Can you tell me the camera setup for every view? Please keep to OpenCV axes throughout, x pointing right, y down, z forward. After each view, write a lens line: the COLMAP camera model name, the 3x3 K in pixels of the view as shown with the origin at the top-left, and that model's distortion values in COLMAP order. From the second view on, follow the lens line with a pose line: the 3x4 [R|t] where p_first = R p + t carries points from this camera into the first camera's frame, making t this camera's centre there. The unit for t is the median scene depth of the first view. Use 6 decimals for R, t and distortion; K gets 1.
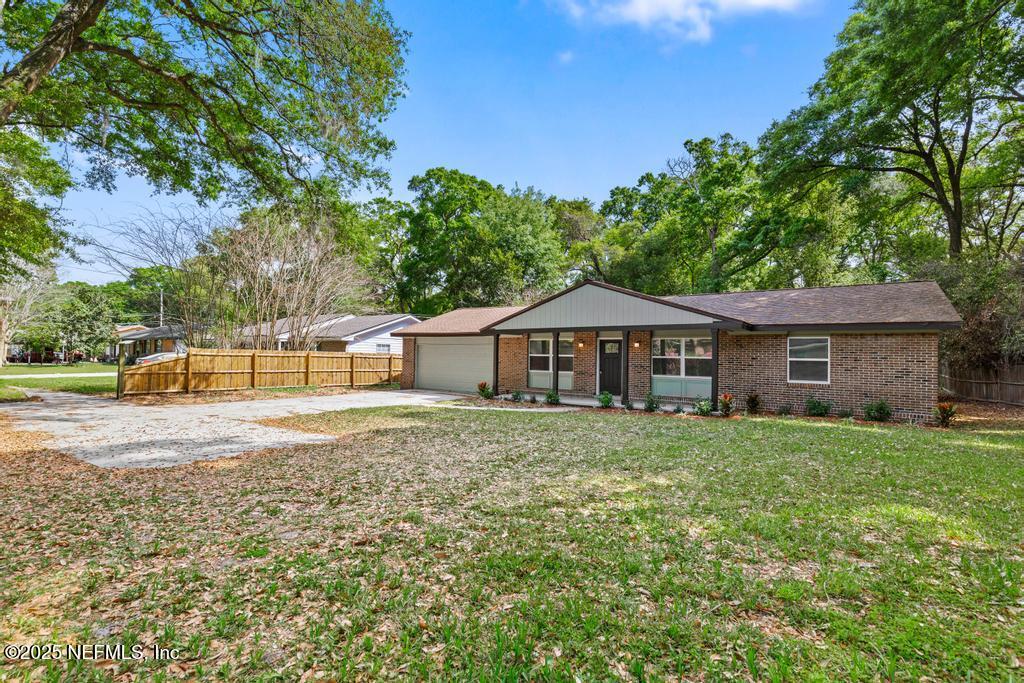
lens RADIAL K [[438.8, 0, 444.9], [0, 438.8, 355.1], [0, 0, 1]] dist [0.000801, -0.000032]
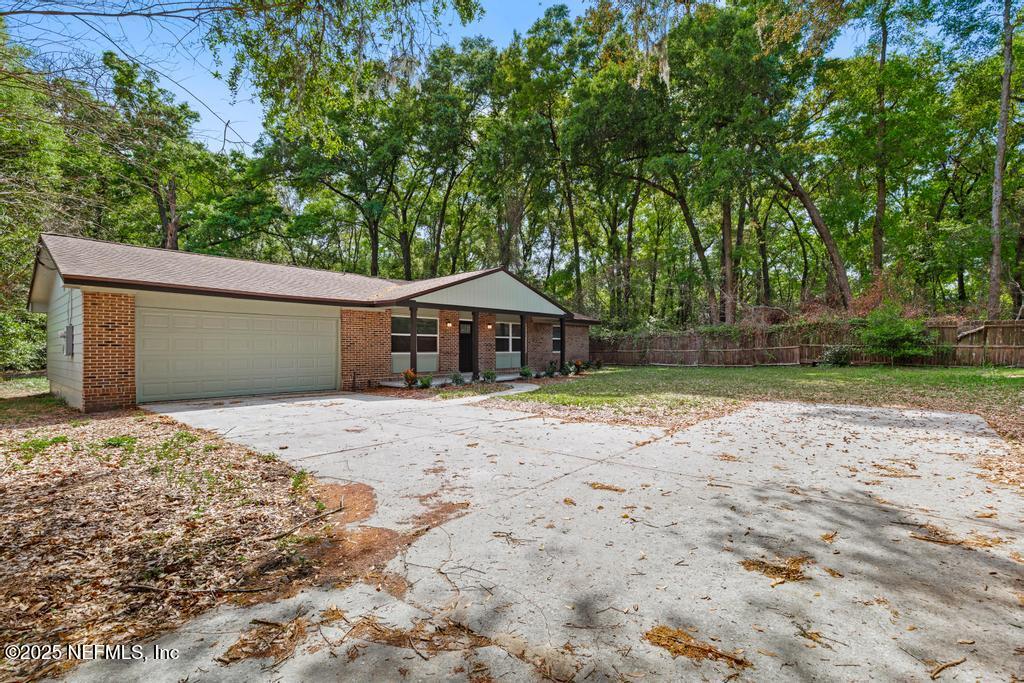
lens RADIAL K [[495.4, 0, 475.5], [0, 495.4, 372.0], [0, 0, 1]] dist [-0.000811, -0.001108]
pose [[0.007712, -0.063874, 0.997928, -0.579734], [-0.004421, 0.997946, 0.063910, 0.008057], [-0.999960, -0.004905, 0.007414, 0.657119]]
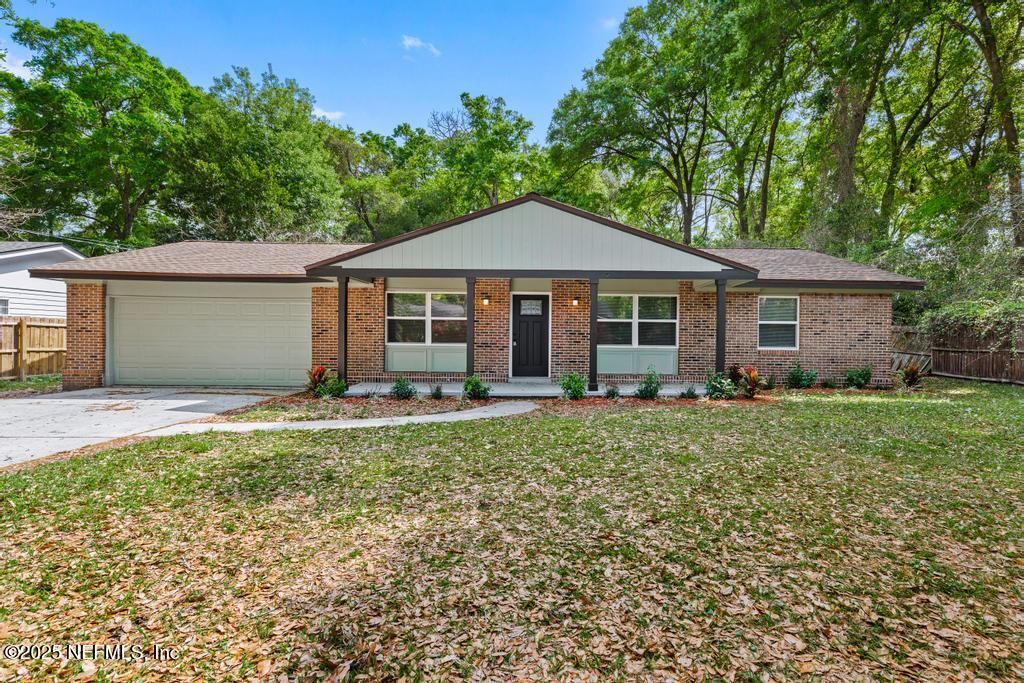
lens RADIAL K [[485.0, 0, 512.0], [0, 485.0, 341.5], [0, 0, 1]] dist [0.002855, -0.000198]
pose [[0.746789, -0.011752, 0.664957, -0.094126], [-0.002491, 0.999787, 0.020468, 0.014371], [-0.665057, -0.016941, 0.746601, 0.312435]]
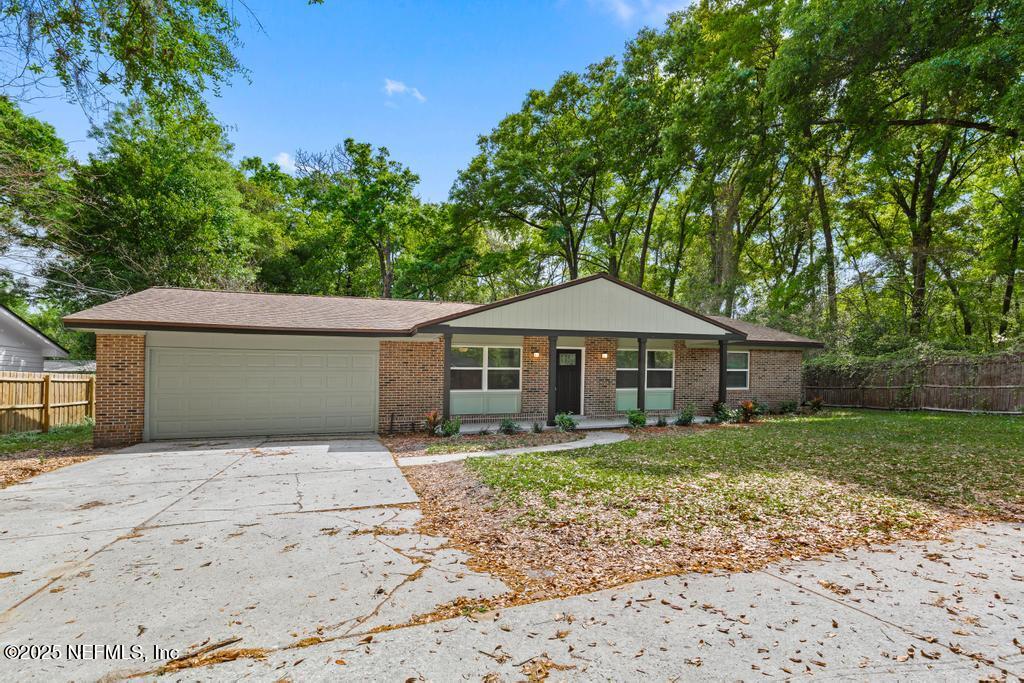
lens RADIAL K [[482.3, 0, 477.9], [0, 482.3, 403.1], [0, 0, 1]] dist [-0.001261, -0.000147]
pose [[0.517988, -0.051426, 0.853841, -0.341110], [0.010443, 0.998497, 0.053804, 0.011070], [-0.855324, -0.018953, 0.517746, 0.451092]]
